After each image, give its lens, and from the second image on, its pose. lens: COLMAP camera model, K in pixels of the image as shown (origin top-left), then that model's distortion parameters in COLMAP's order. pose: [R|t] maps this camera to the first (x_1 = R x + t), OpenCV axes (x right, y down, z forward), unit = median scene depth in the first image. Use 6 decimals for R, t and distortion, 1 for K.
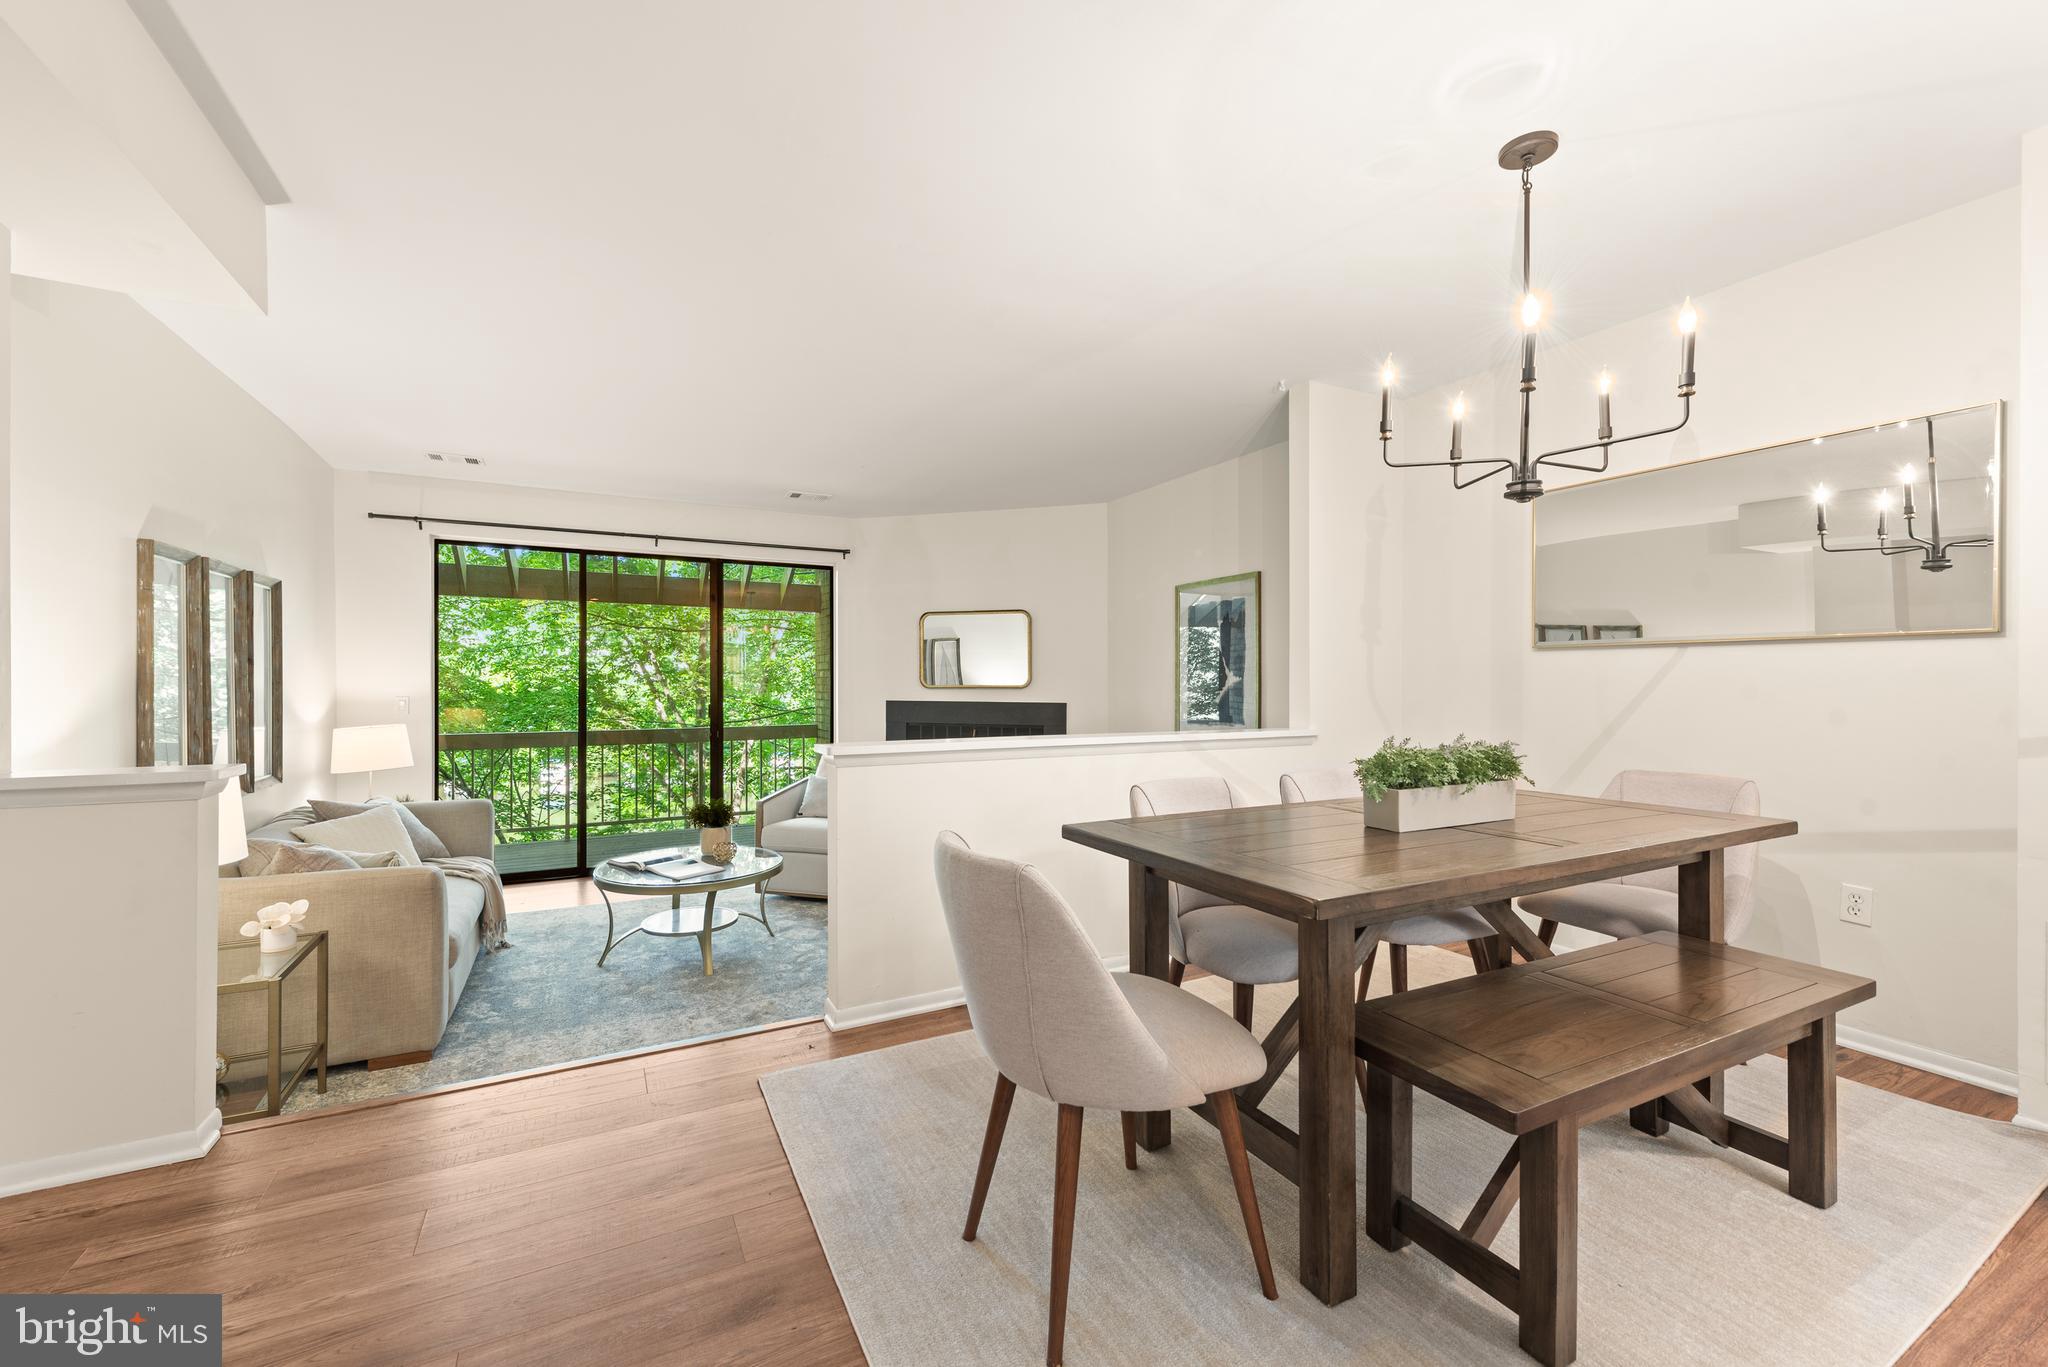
lens RADIAL K [[827.0, 0, 1030.3], [0, 827.0, 680.8], [0, 0, 1]] dist [0.002471, -0.000024]
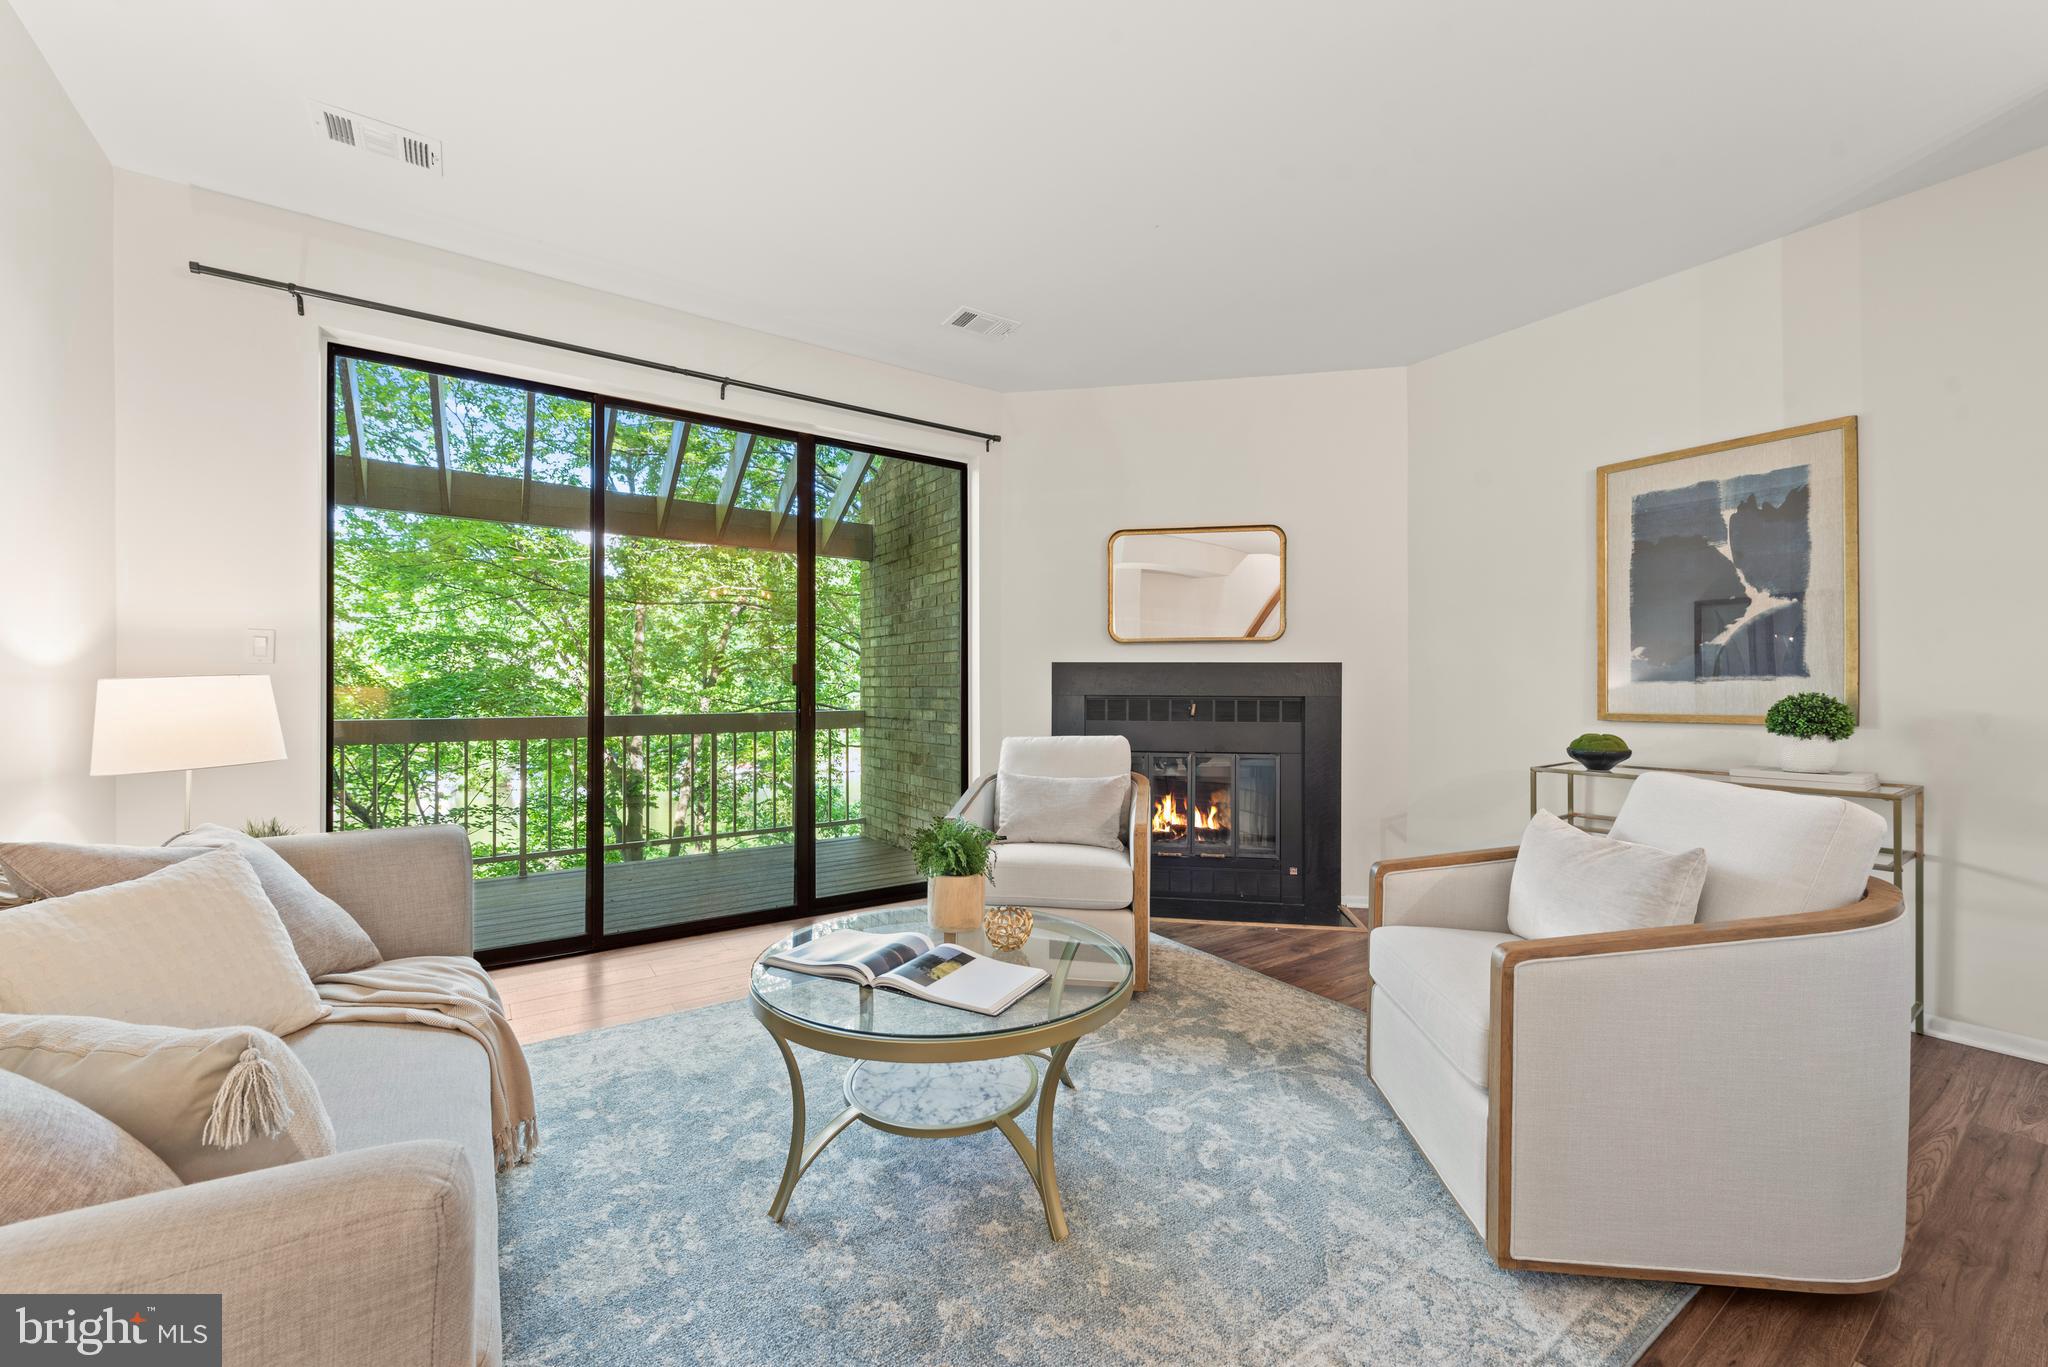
lens RADIAL K [[802.9, 0, 1024.0], [0, 802.9, 683.5], [0, 0, 1]] dist [0.002327, -0.000141]
pose [[0.993531, 0.000677, 0.113561, -0.377150], [-0.000017, 0.999983, -0.005810, 0.062275], [-0.113563, 0.005770, 0.993514, 0.492106]]
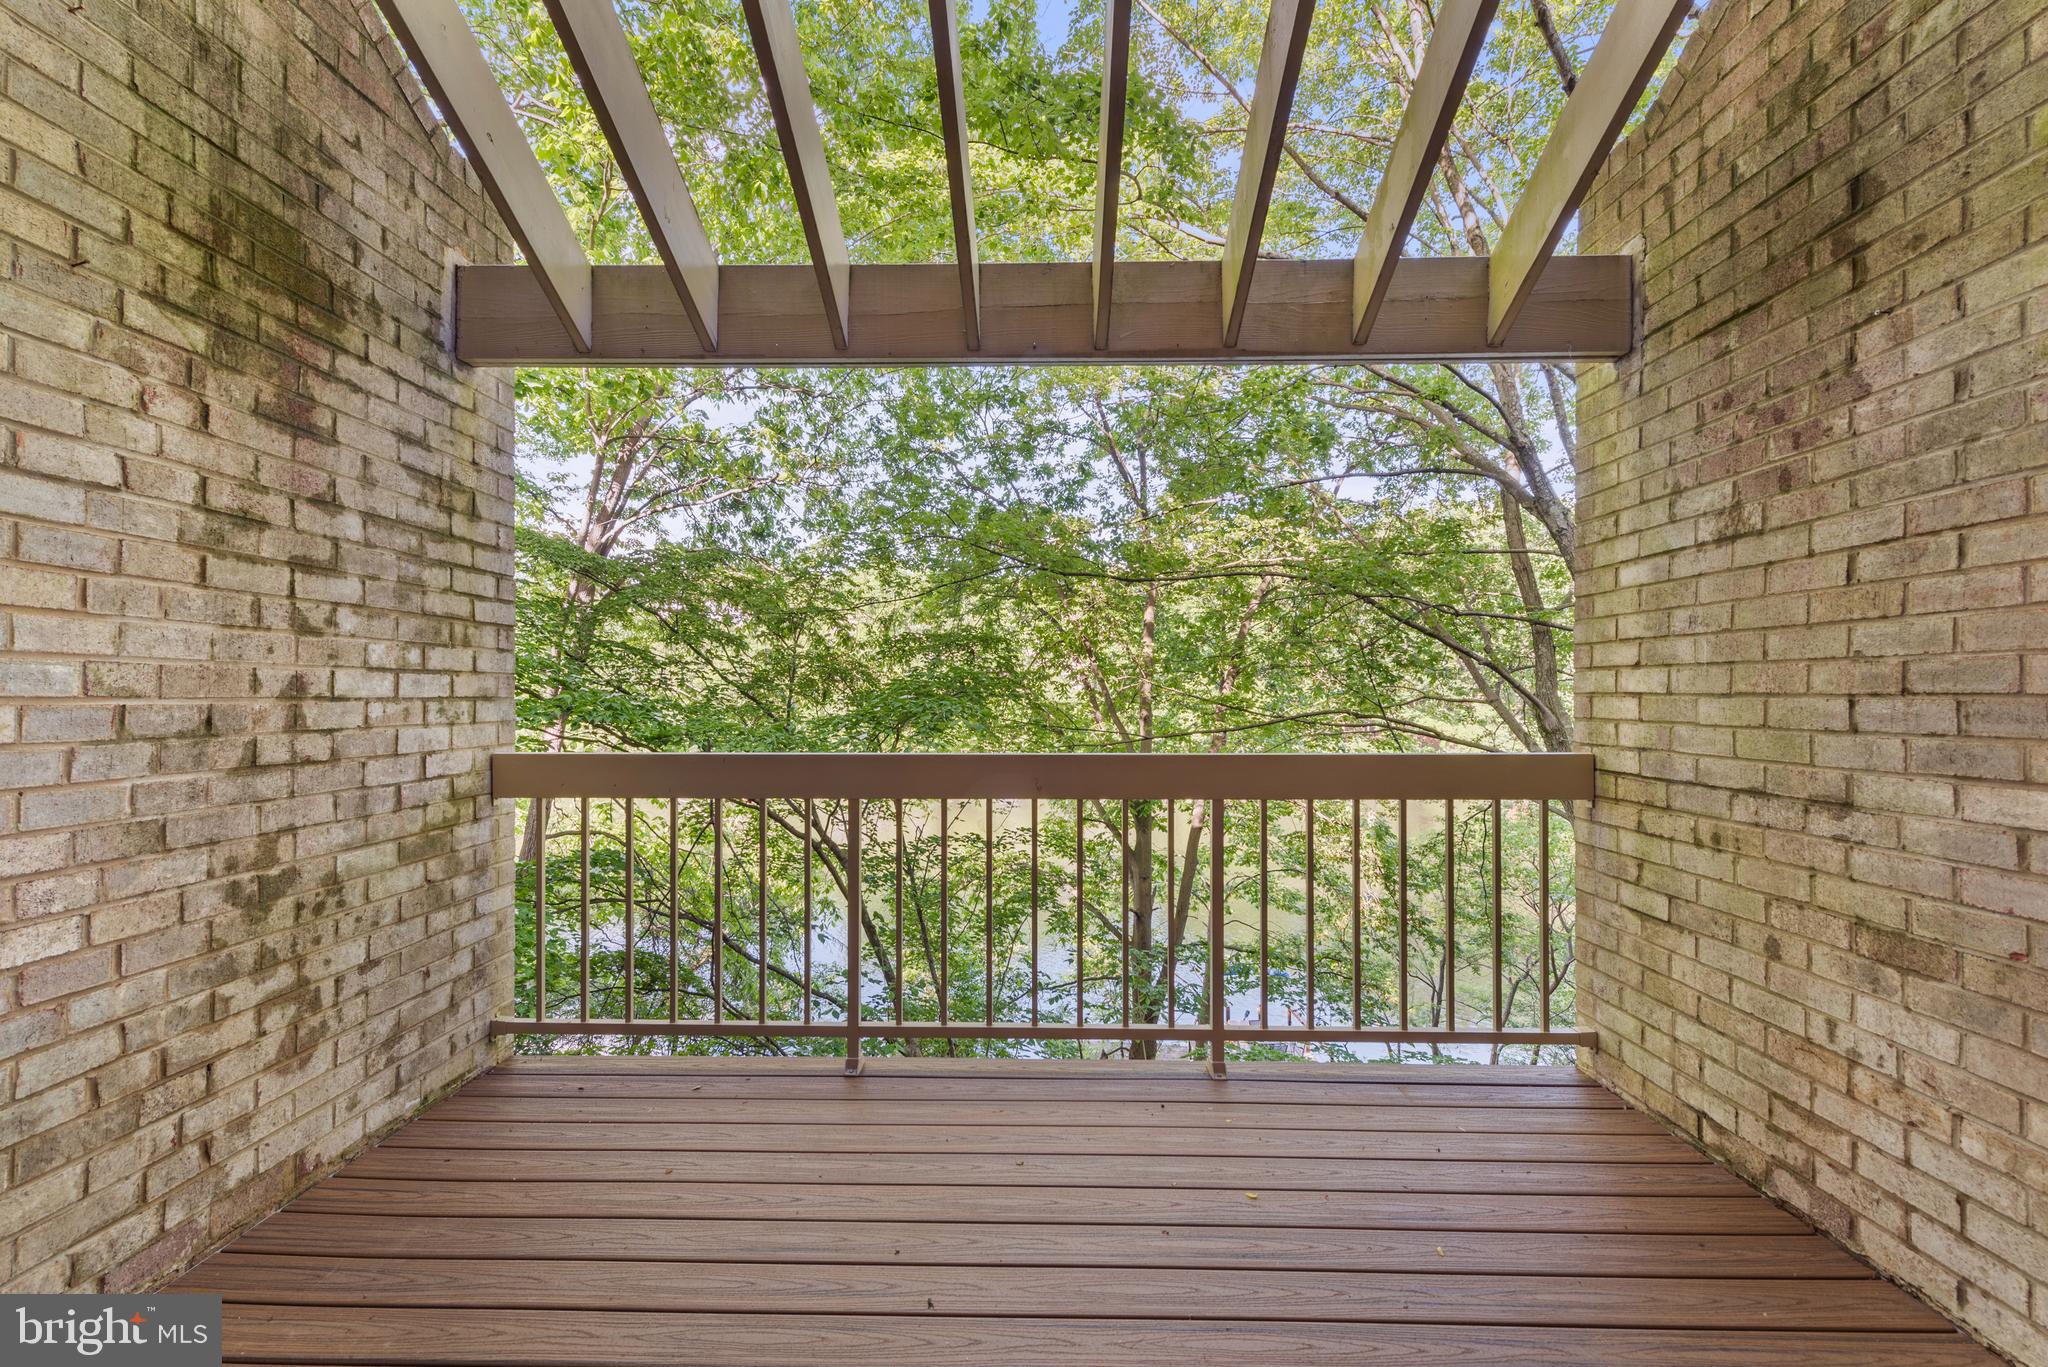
lens RADIAL K [[802.9, 0, 1024.0], [0, 802.9, 683.5], [0, 0, 1]] dist [0.002327, -0.000141]
pose [[0.871433, -0.003740, -0.490500, -0.559944], [-0.001672, 0.999942, -0.010596, 0.058141], [0.490512, 0.010053, 0.871377, 1.242632]]
